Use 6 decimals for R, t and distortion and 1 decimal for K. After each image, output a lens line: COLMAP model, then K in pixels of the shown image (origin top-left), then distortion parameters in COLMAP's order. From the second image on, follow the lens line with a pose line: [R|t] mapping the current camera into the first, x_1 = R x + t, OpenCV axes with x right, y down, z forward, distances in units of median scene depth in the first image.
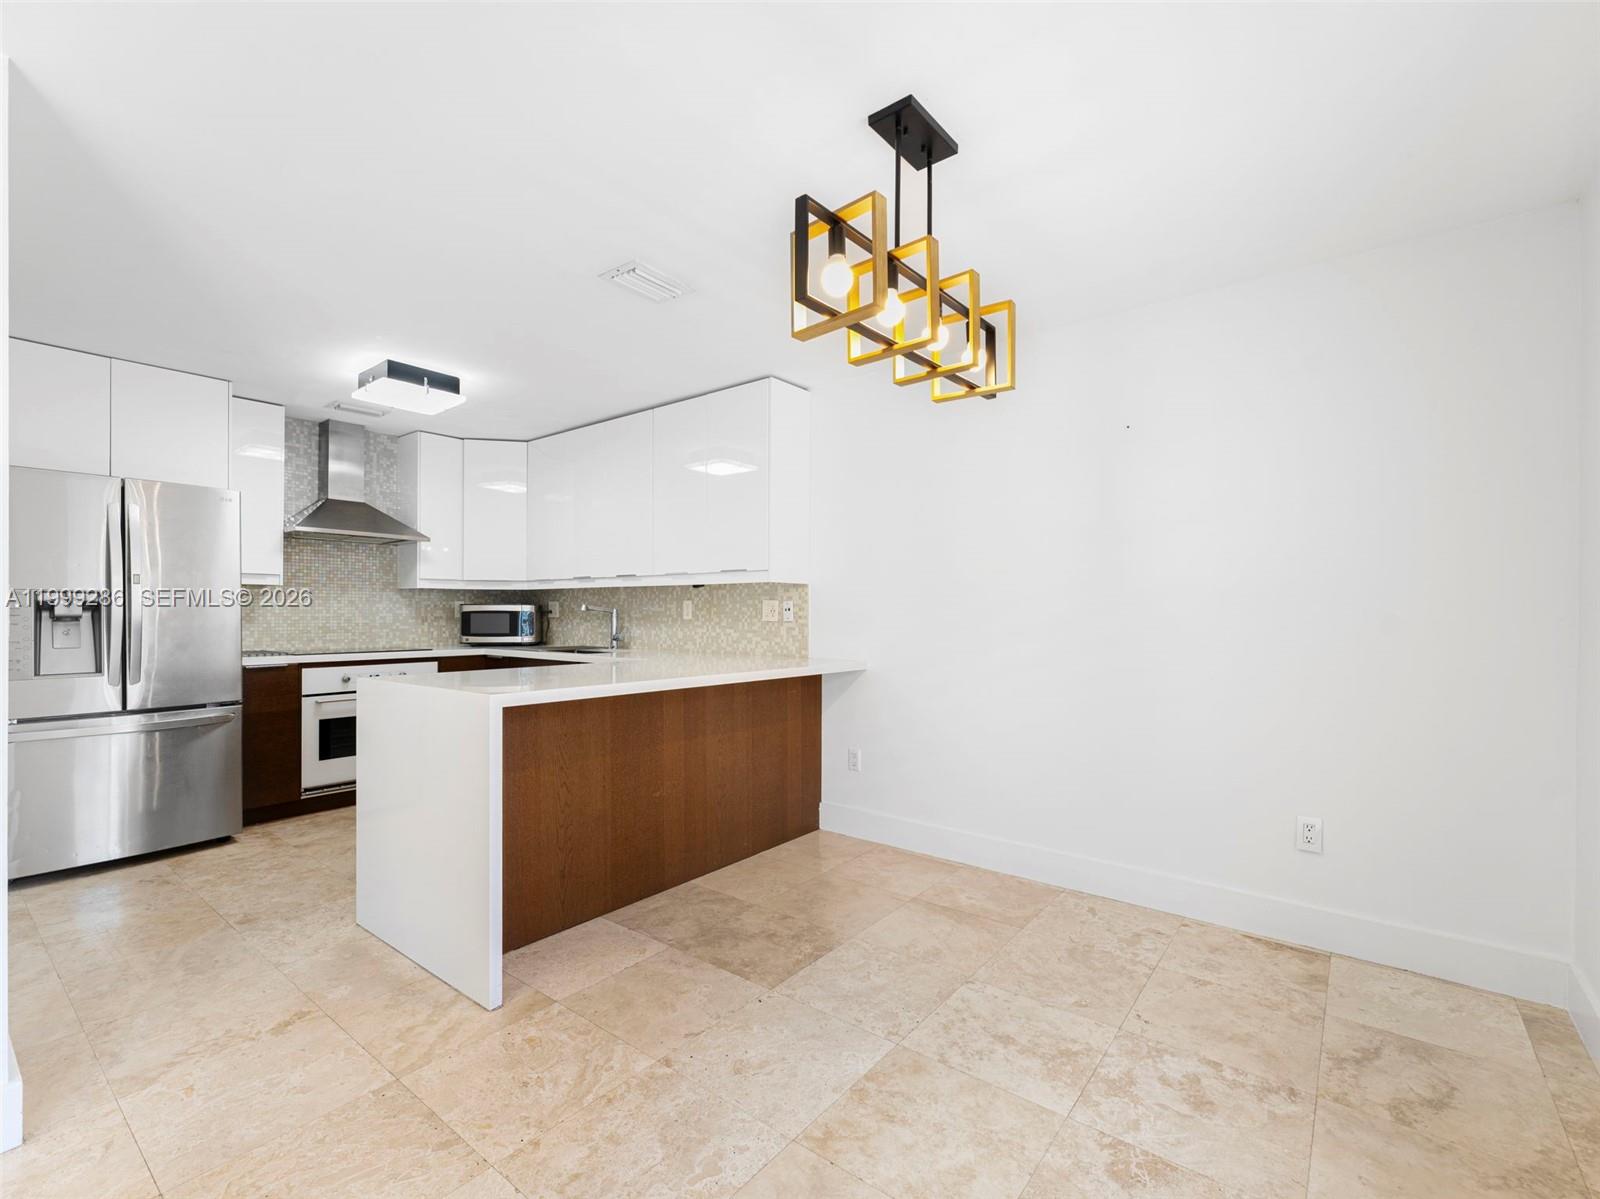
lens RADIAL K [[732.3, 0, 804.2], [0, 732.3, 619.7], [0, 0, 1]] dist [-0.005335, 0.002572]
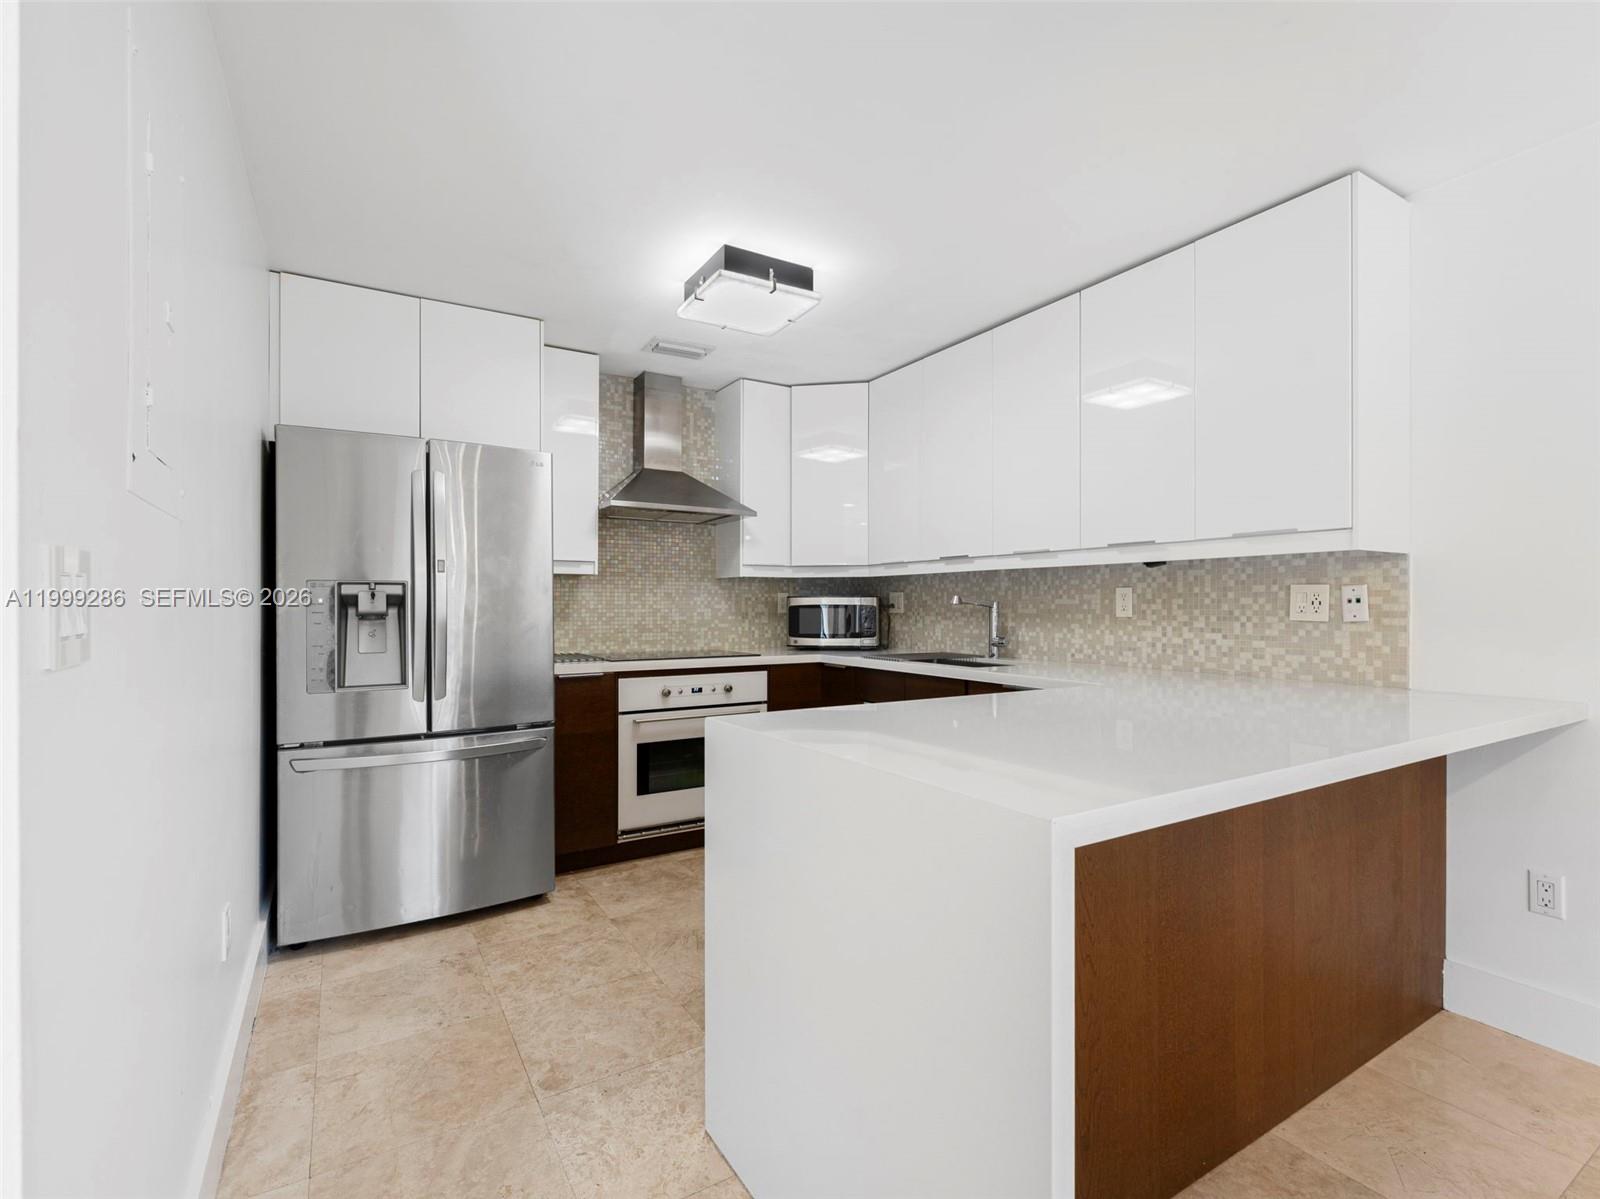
lens RADIAL K [[732.3, 0, 788.6], [0, 732.3, 623.3], [0, 0, 1]] dist [-0.005335, 0.002572]
pose [[0.934698, 0.005401, -0.355403, -0.230632], [-0.000663, 0.999909, 0.013452, -0.003620], [0.355443, -0.012338, 0.934617, 0.320950]]
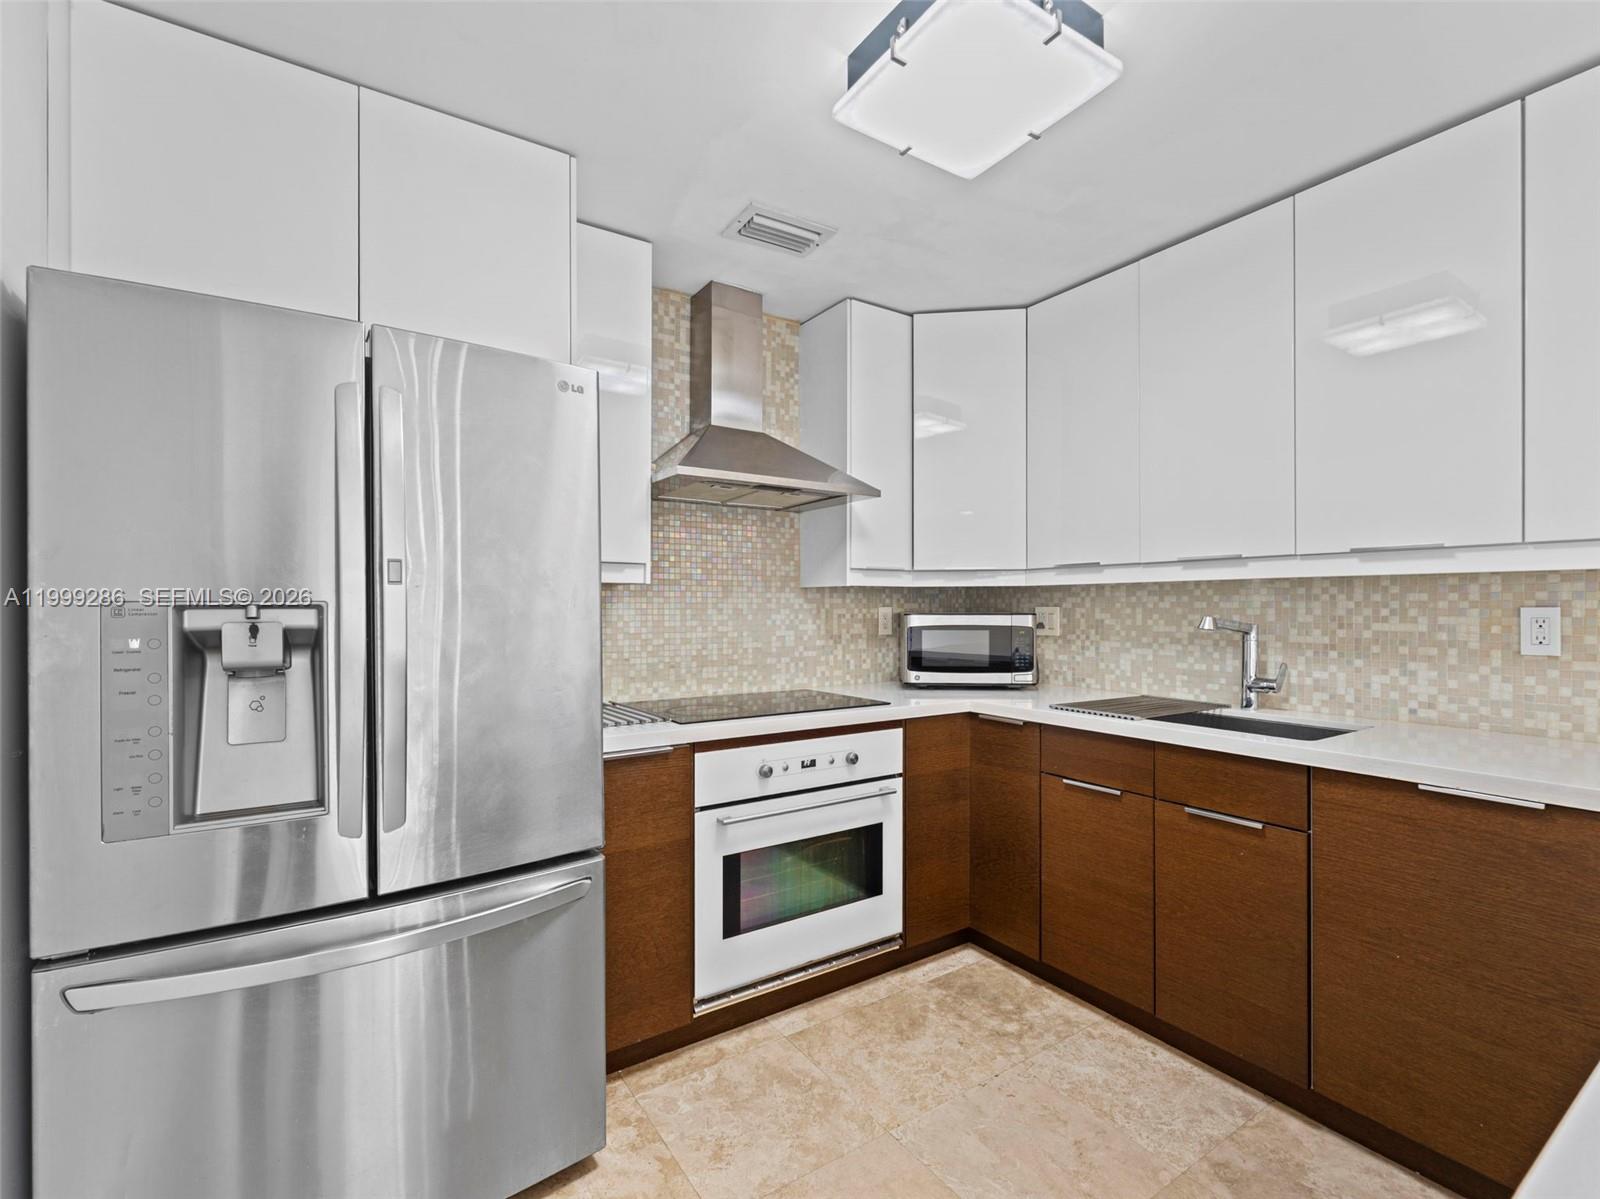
lens RADIAL K [[732.3, 0, 793.3], [0, 732.3, 626.4], [0, 0, 1]] dist [-0.005335, 0.002572]
pose [[0.946947, 0.003647, -0.321369, -0.460700], [0.000773, 0.999907, 0.013625, -0.023936], [0.321388, -0.013150, 0.946856, 0.550533]]
